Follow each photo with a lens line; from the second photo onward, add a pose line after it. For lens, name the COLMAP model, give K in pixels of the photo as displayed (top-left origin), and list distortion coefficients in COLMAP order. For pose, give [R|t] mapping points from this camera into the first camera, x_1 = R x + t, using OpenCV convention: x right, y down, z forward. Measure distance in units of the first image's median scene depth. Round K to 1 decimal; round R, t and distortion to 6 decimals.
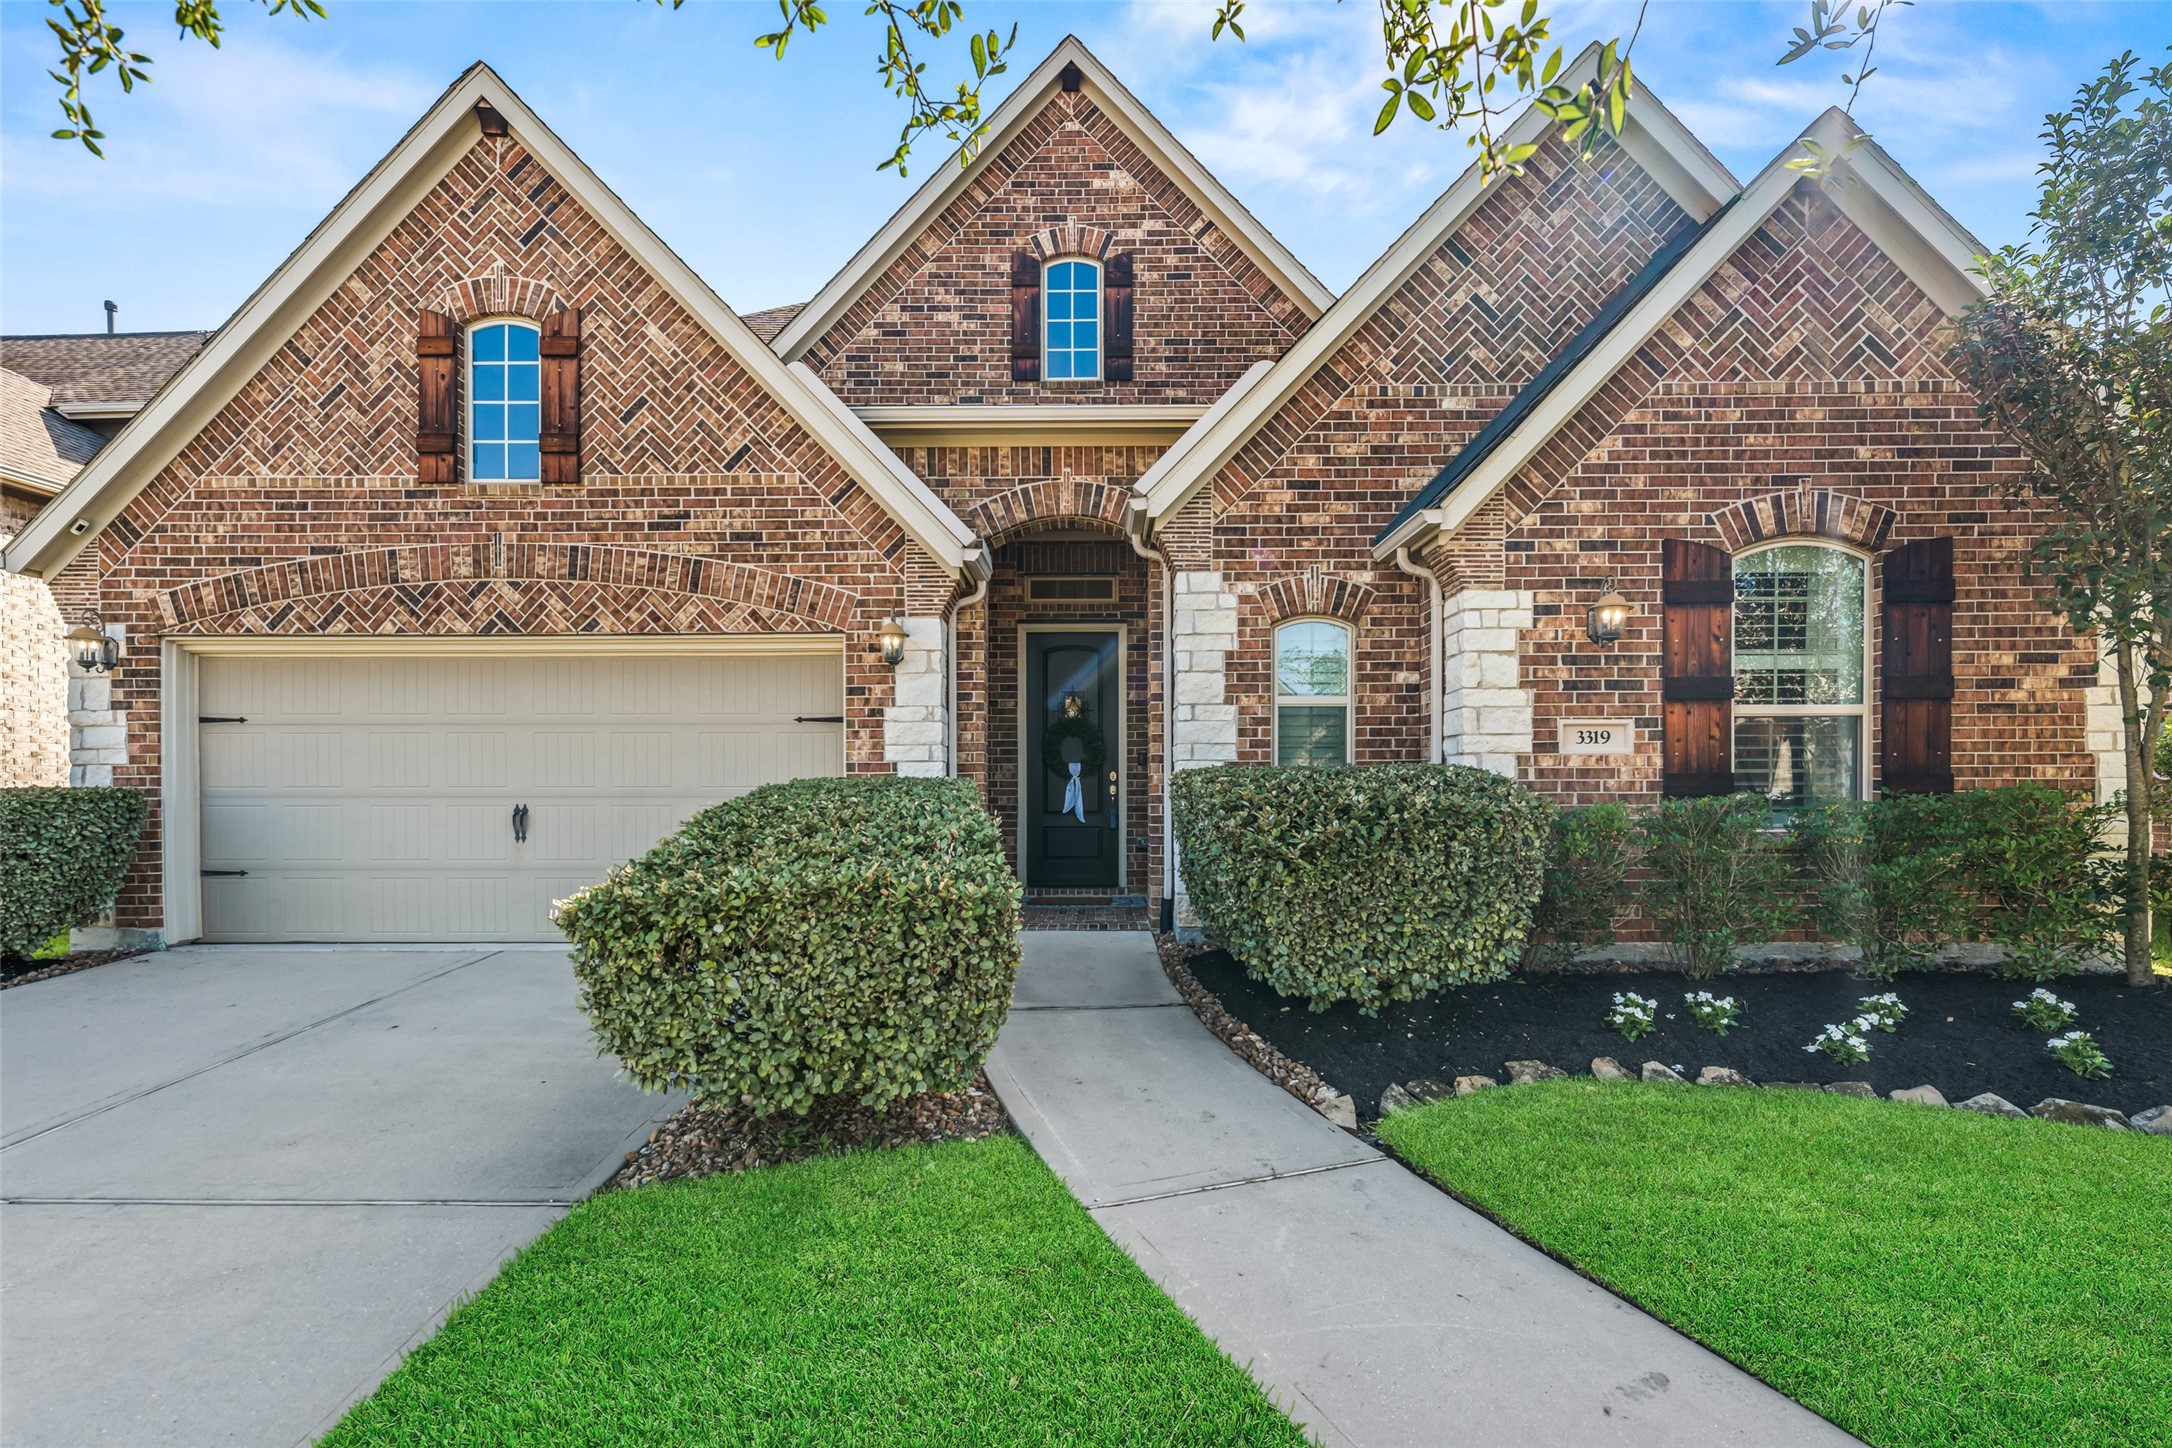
lens RADIAL K [[982.1, 0, 1032.1], [0, 982.1, 775.1], [0, 0, 1]] dist [0.001509, -0.000753]
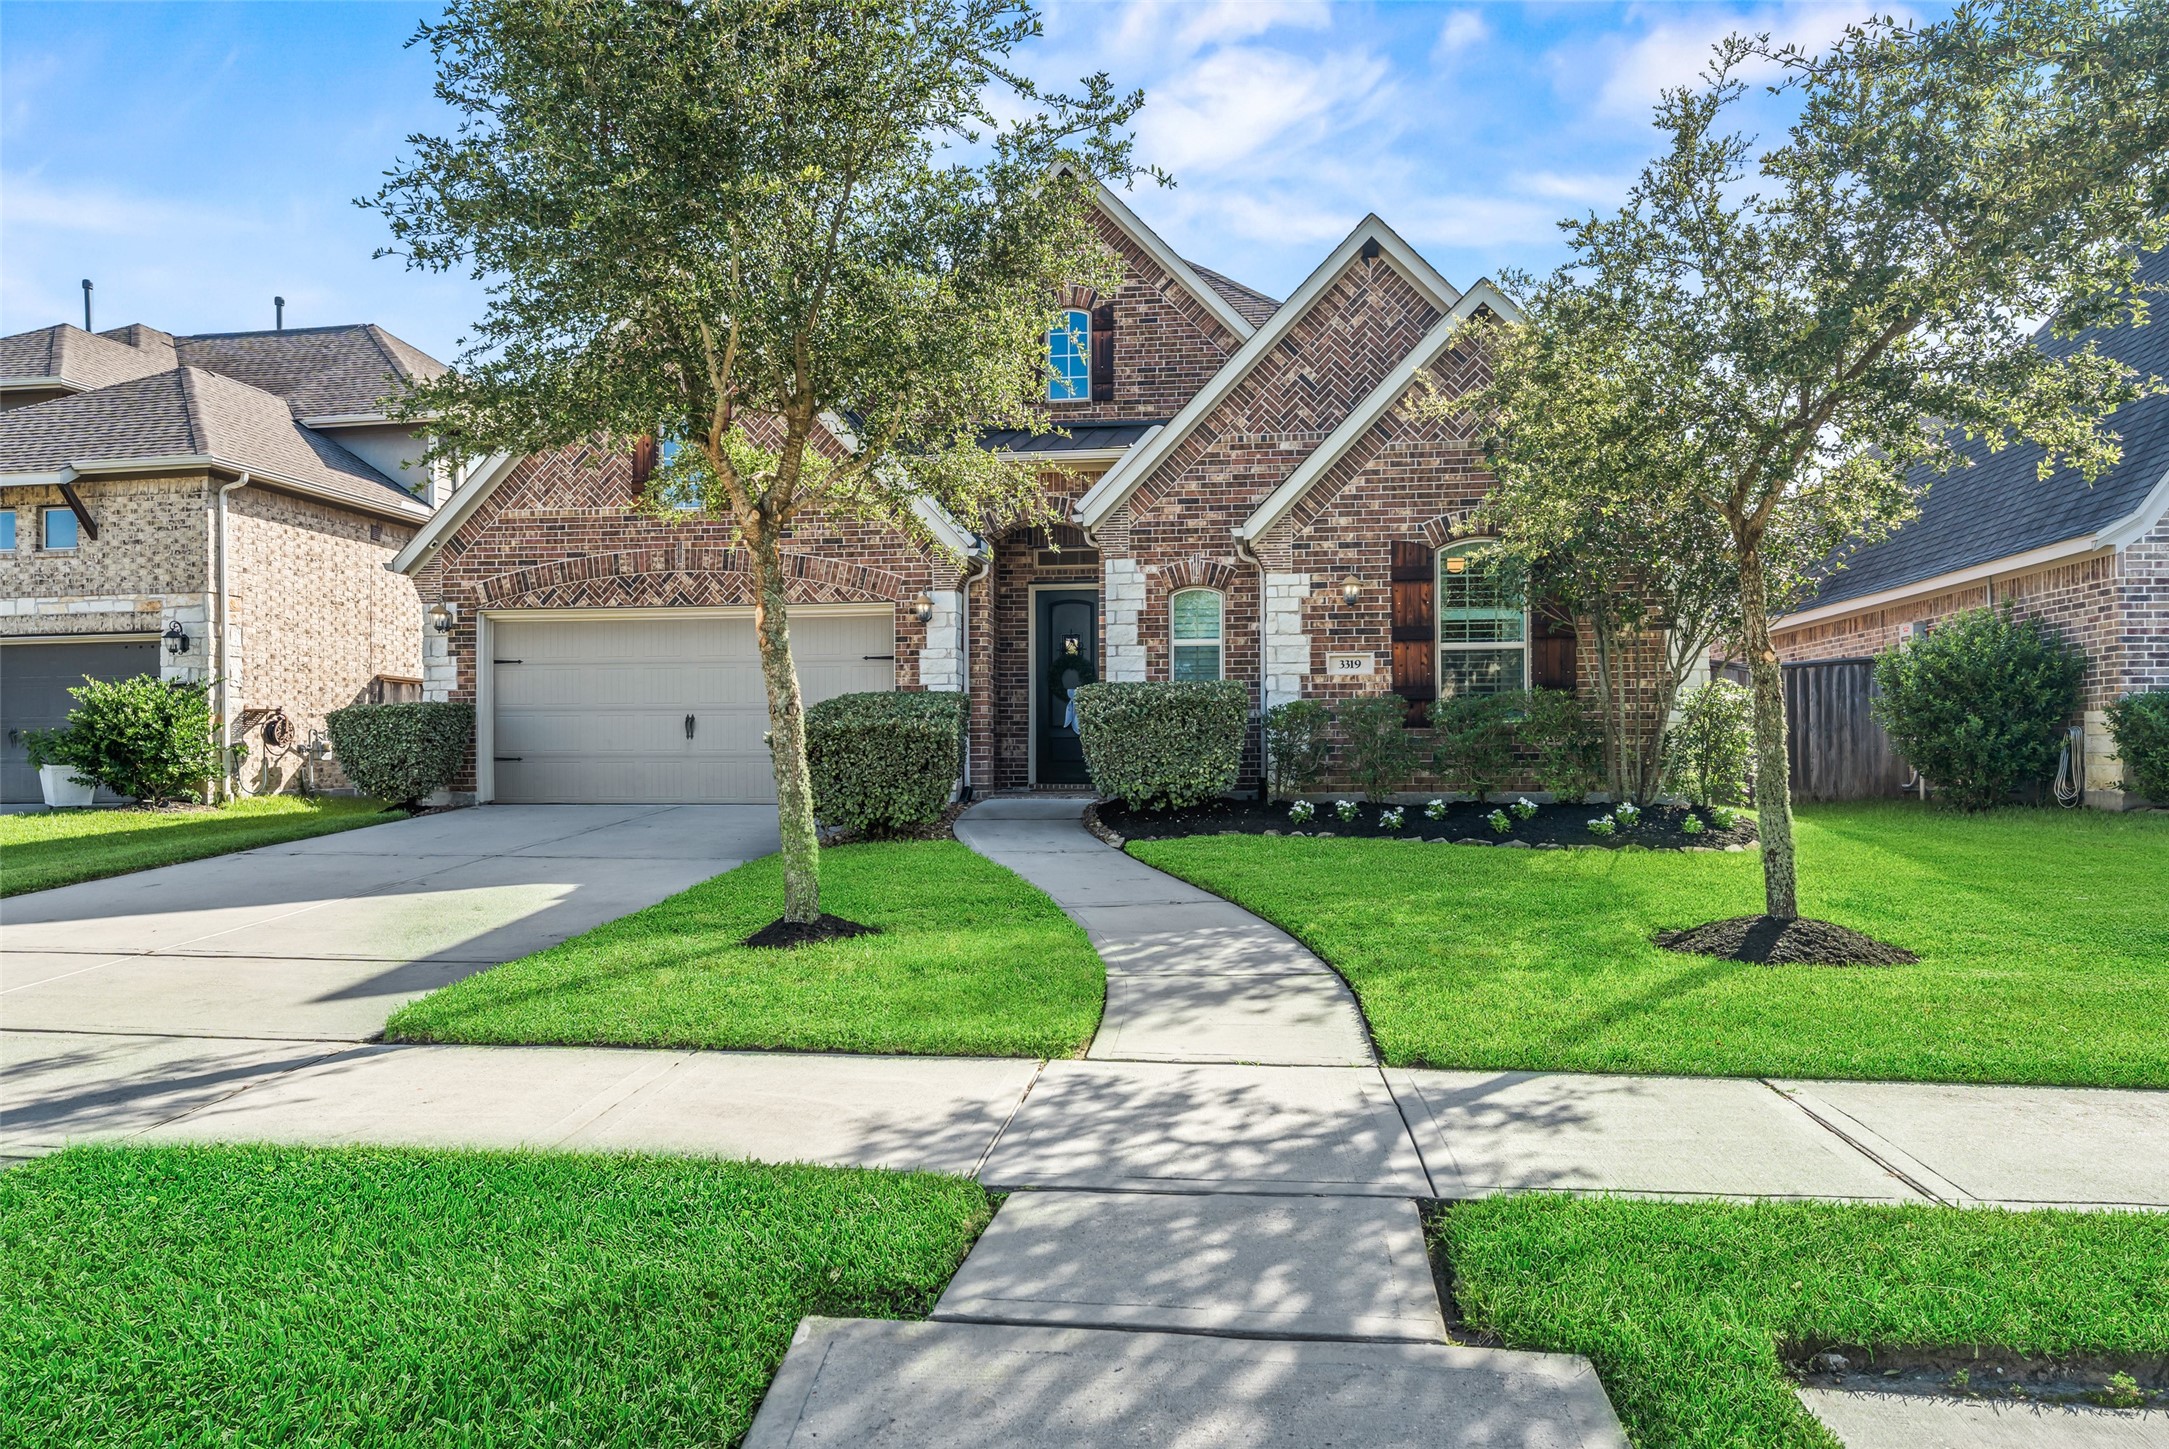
lens RADIAL K [[1407.1, 0, 1021.8], [0, 1407.1, 693.6], [0, 0, 1]] dist [-0.001773, -0.000538]
pose [[0.991469, -0.006453, -0.130182, 0.301713], [0.002518, 0.999535, -0.030373, 0.069094], [0.130318, 0.029786, 0.991025, -1.190626]]
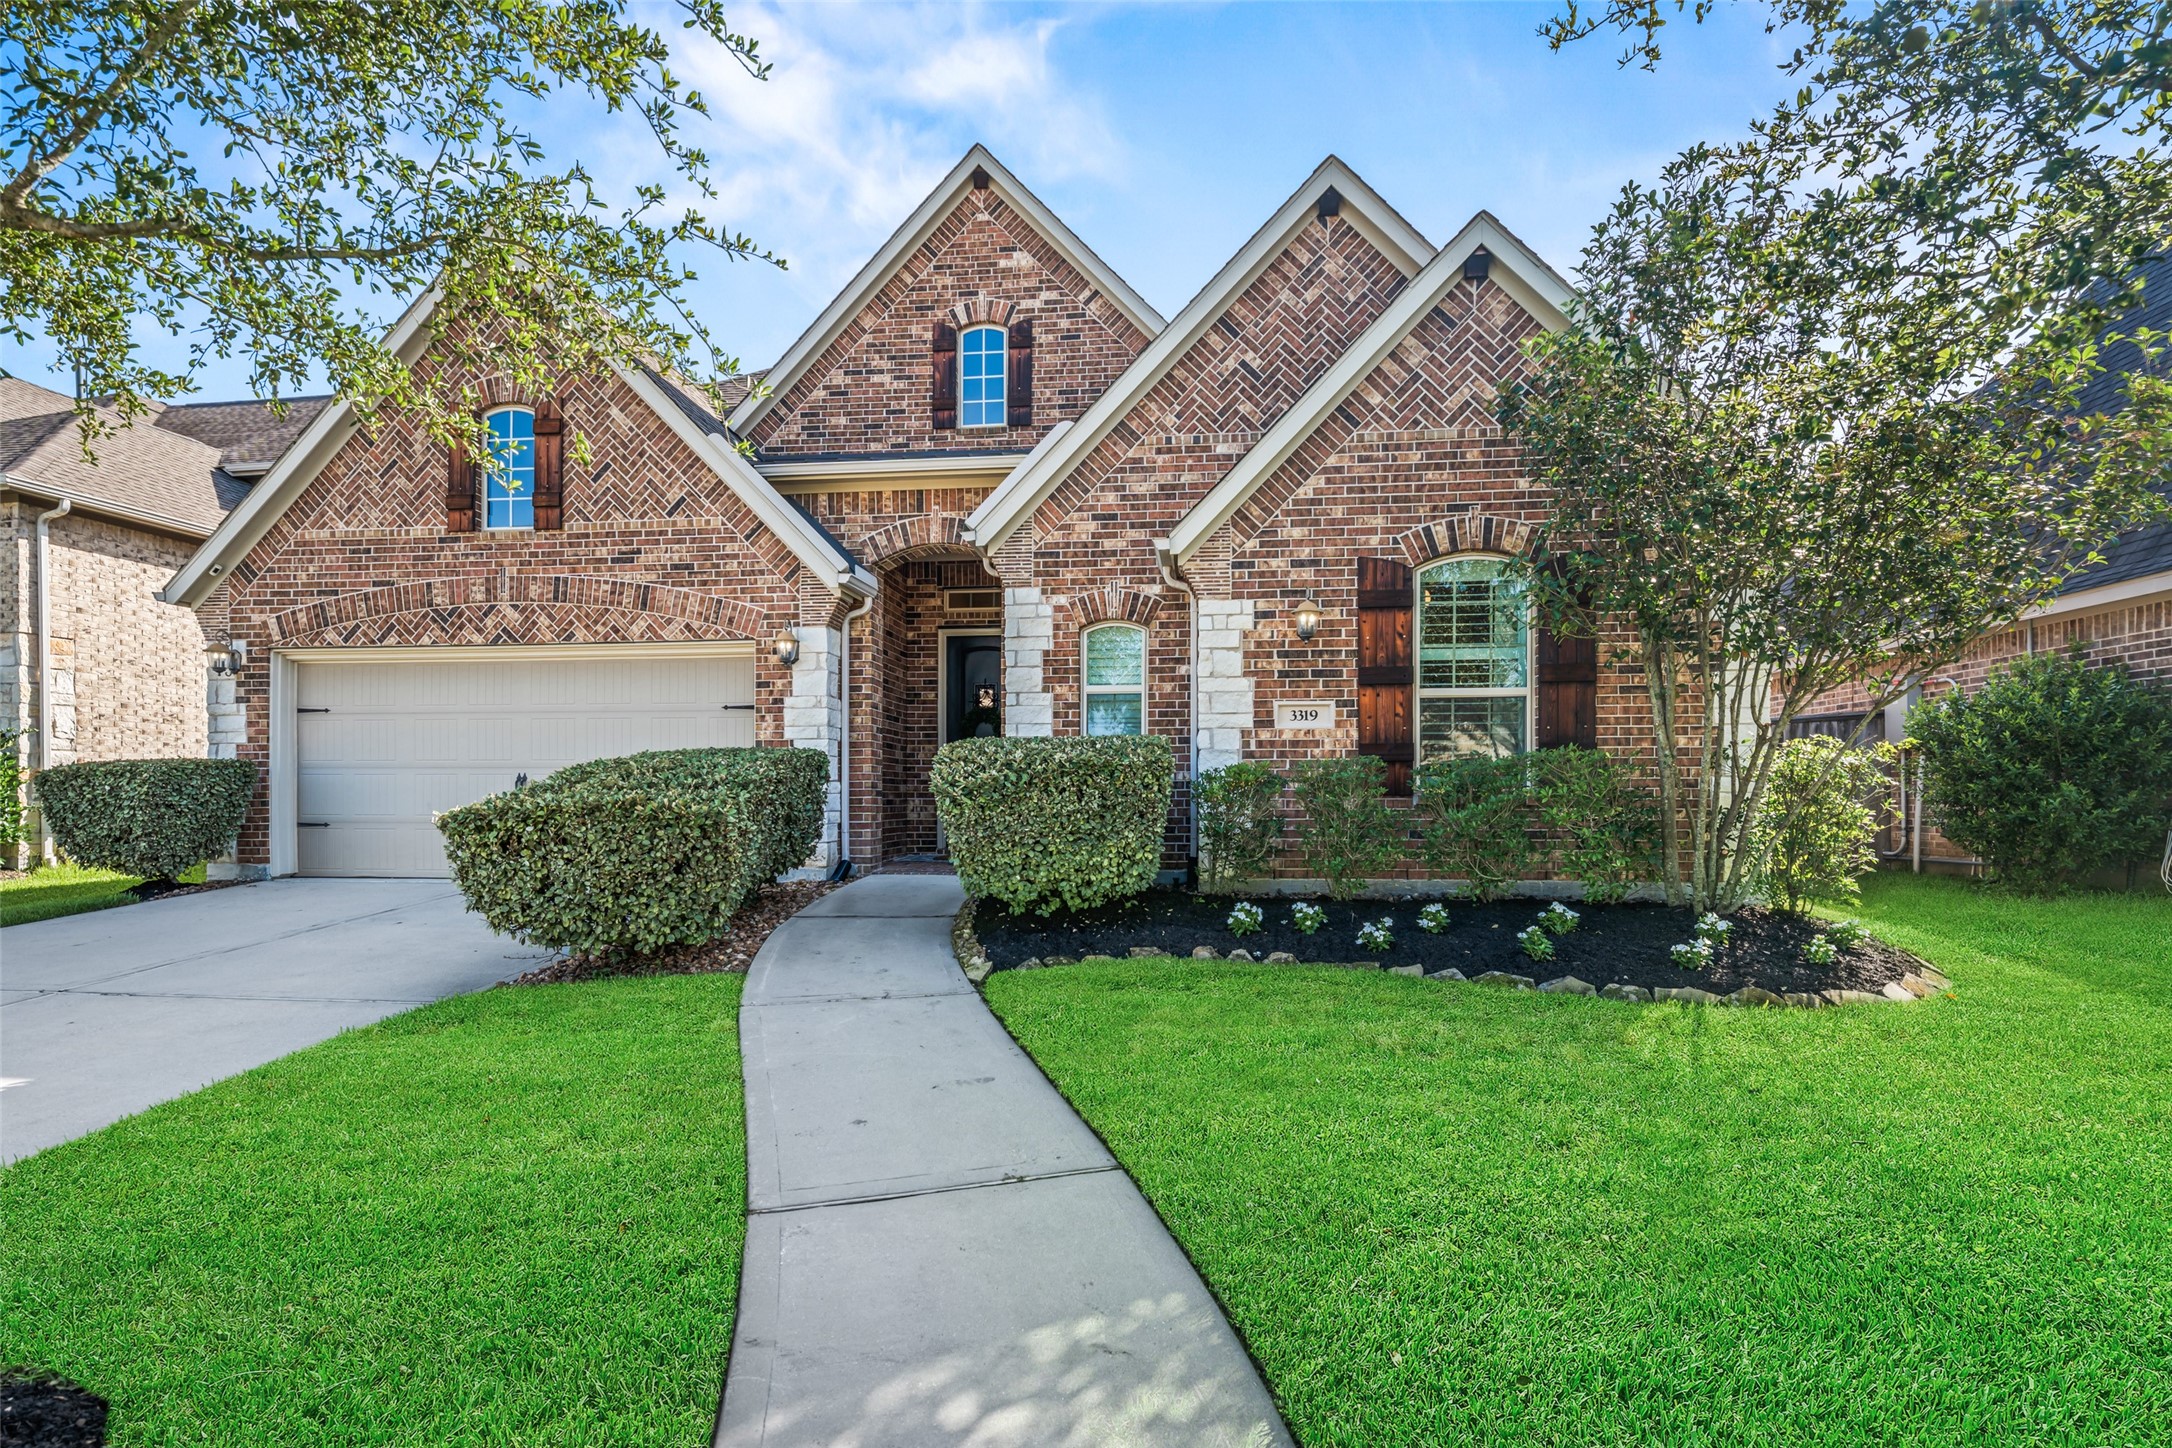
lens RADIAL K [[982.1, 0, 1060.5], [0, 982.1, 764.1], [0, 0, 1]] dist [0.001509, -0.000753]
pose [[0.995214, -0.000879, -0.097711, 0.341614], [-0.000205, 0.999939, -0.011083, 0.033612], [0.097714, 0.011050, 0.995153, -0.248692]]
